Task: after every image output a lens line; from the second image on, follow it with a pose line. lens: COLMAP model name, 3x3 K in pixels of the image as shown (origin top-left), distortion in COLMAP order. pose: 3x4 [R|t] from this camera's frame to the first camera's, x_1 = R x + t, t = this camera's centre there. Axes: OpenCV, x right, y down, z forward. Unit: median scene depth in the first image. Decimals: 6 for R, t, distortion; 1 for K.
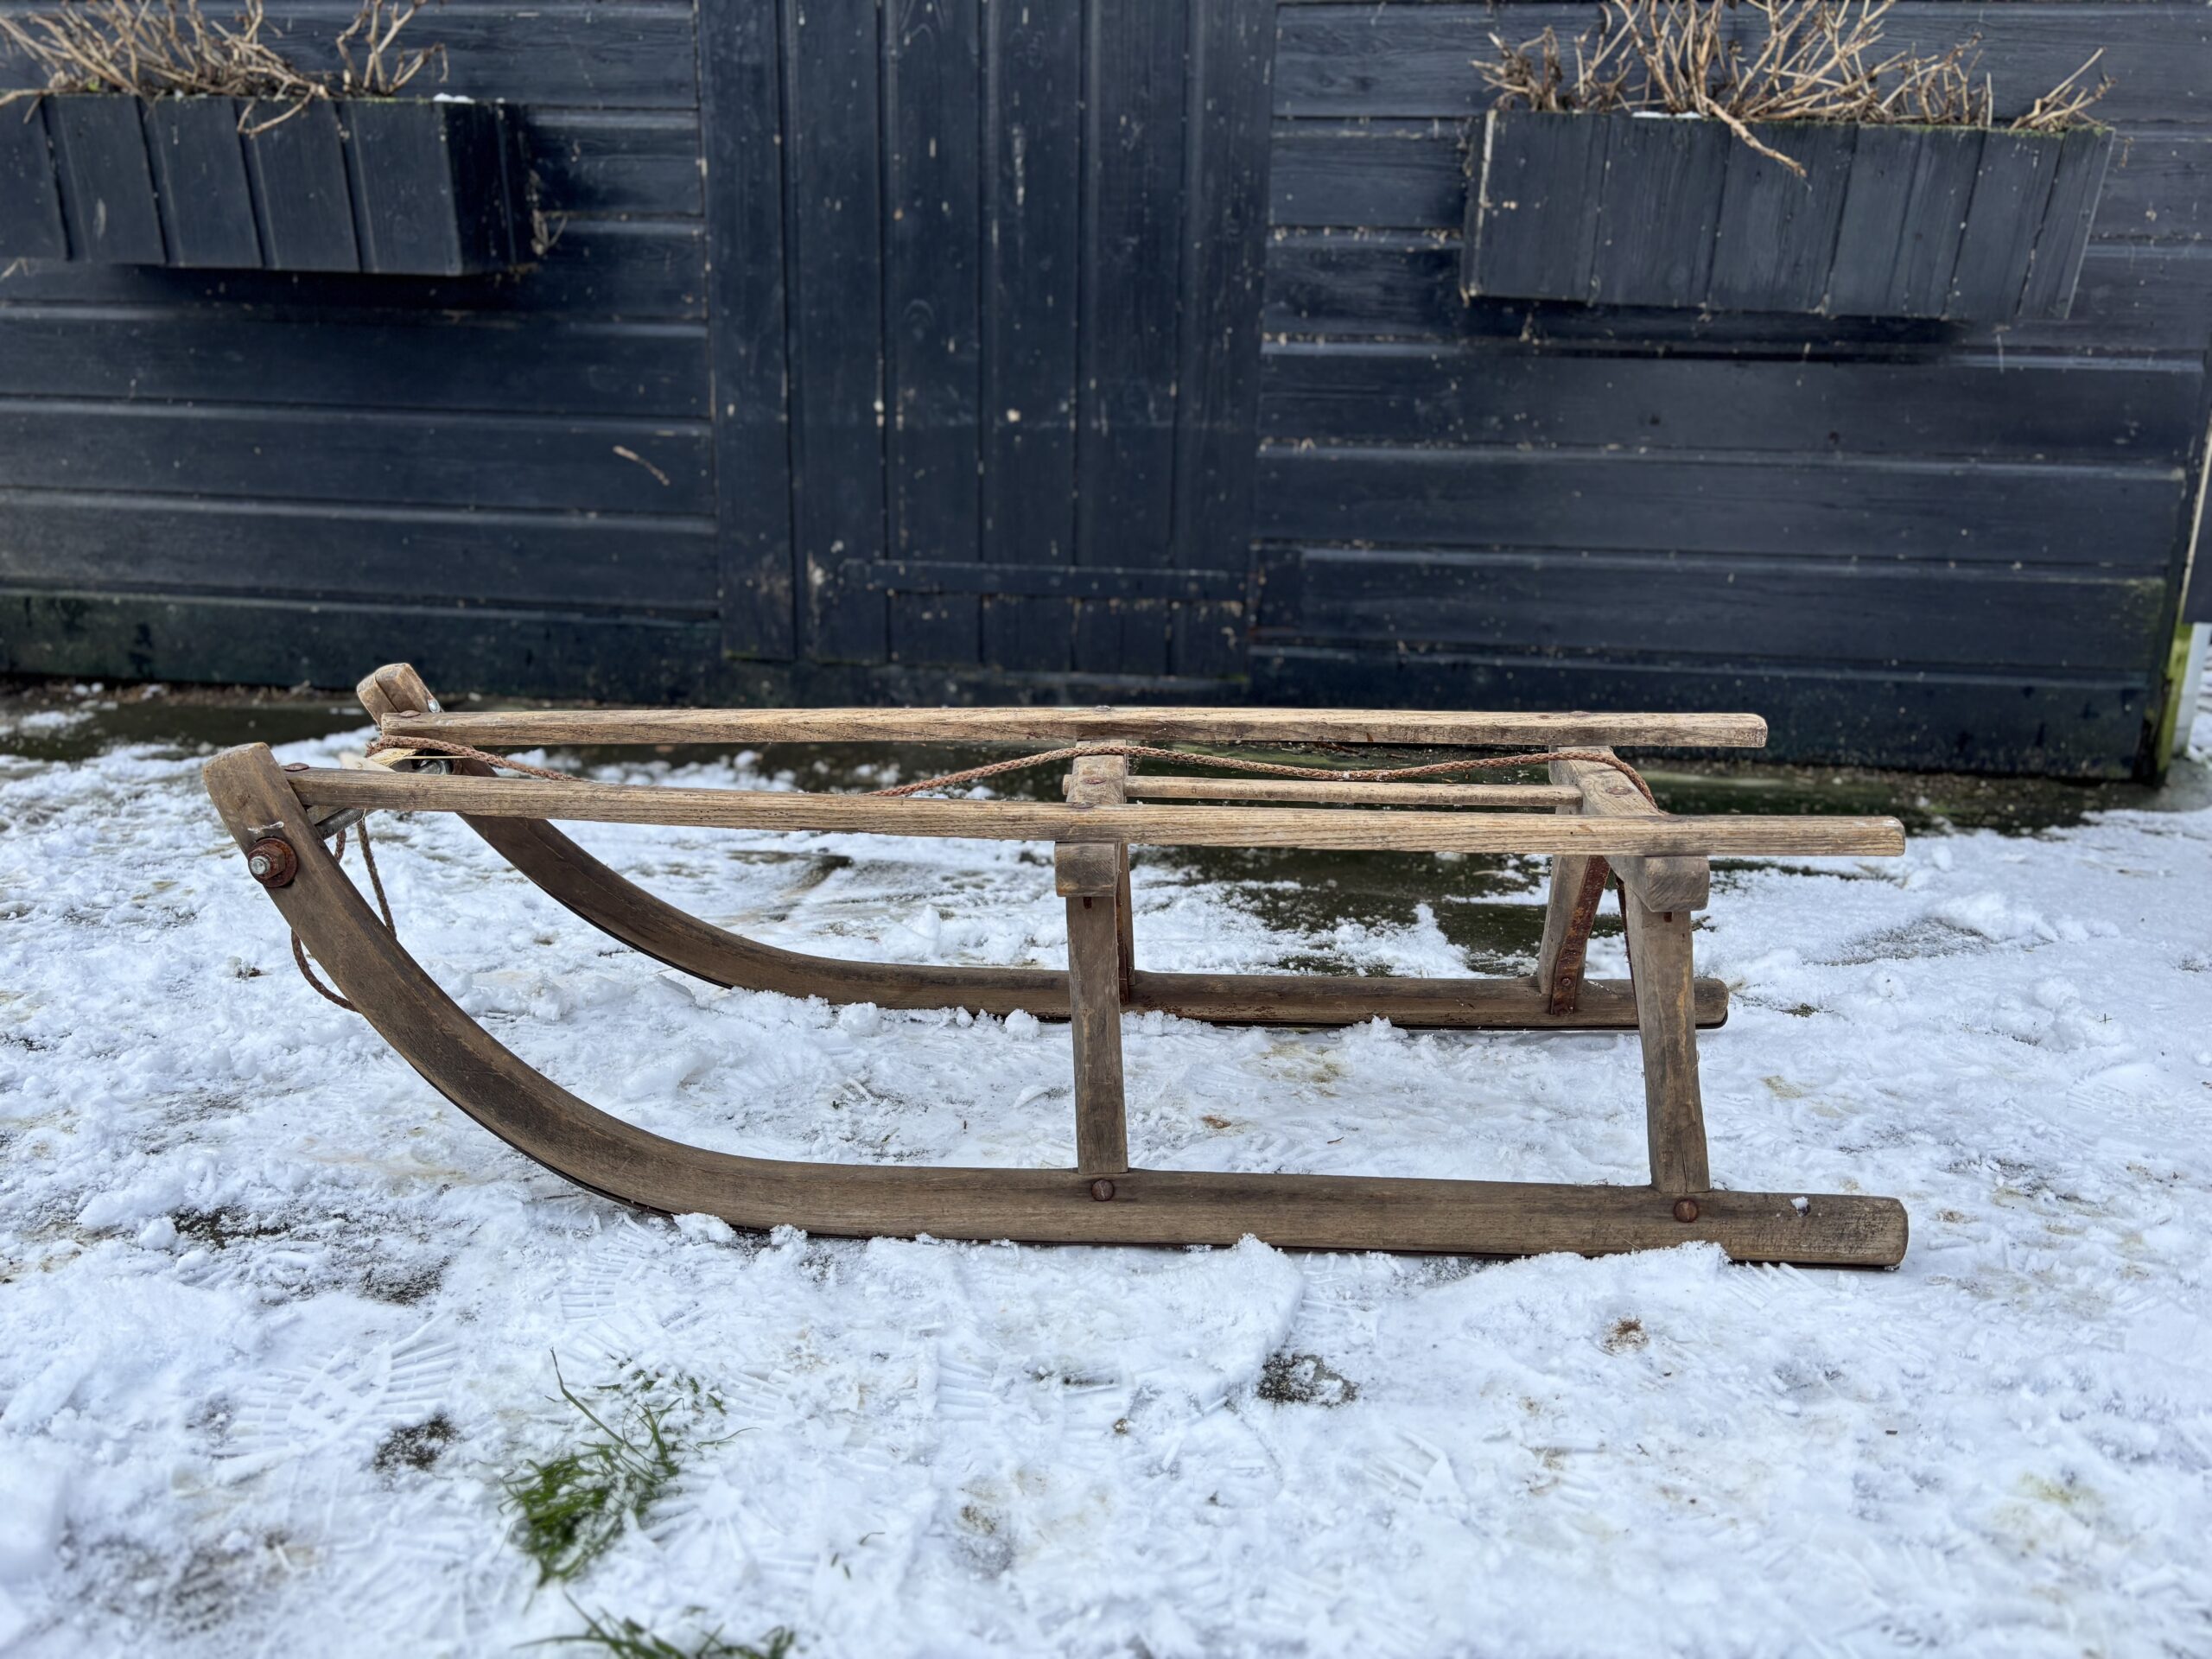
lens RADIAL K [[1743.0, 0, 1106.0], [0, 1743.0, 829.5], [0, 0, 1]] dist [0.040924, -0.038148]
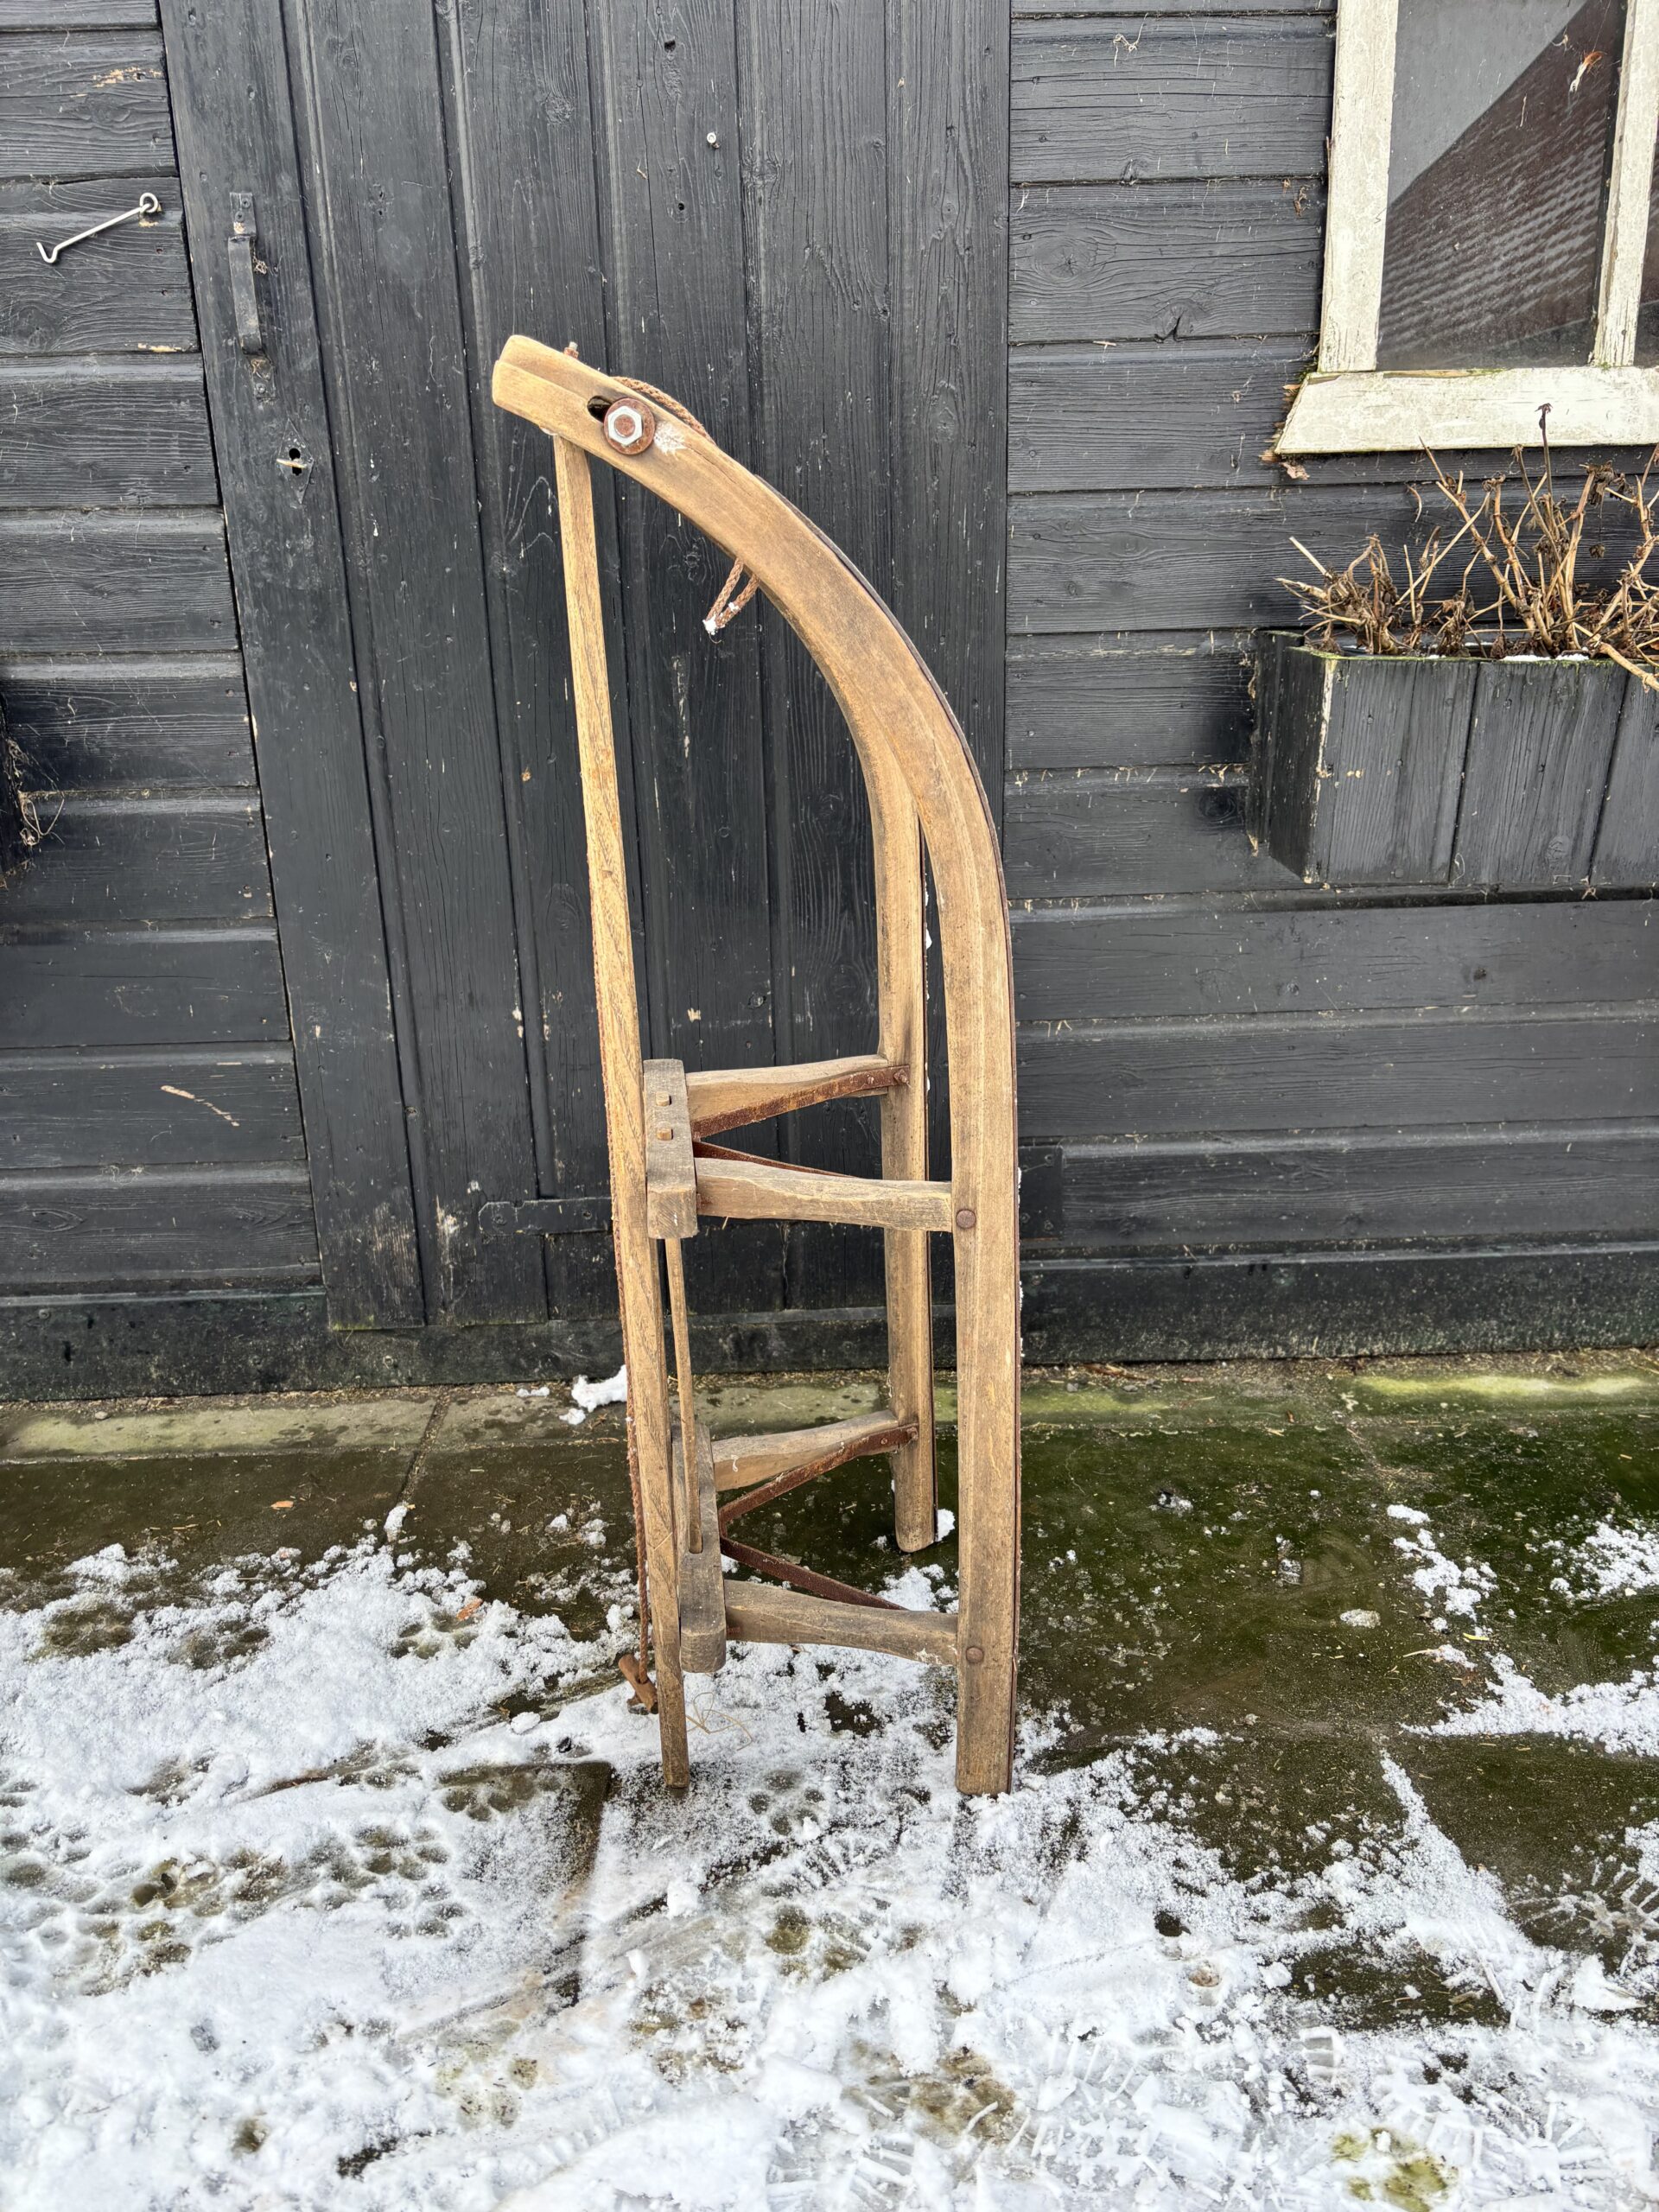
lens RADIAL K [[1705.2, 0, 816.1], [0, 1705.2, 1111.9], [0, 0, 1]] dist [0.019187, 0.007823]
pose [[0.985248, -0.094479, 0.142686, -0.129828], [0.086353, 0.994326, 0.062120, -0.274202], [-0.147746, -0.048882, 0.987817, 0.273049]]
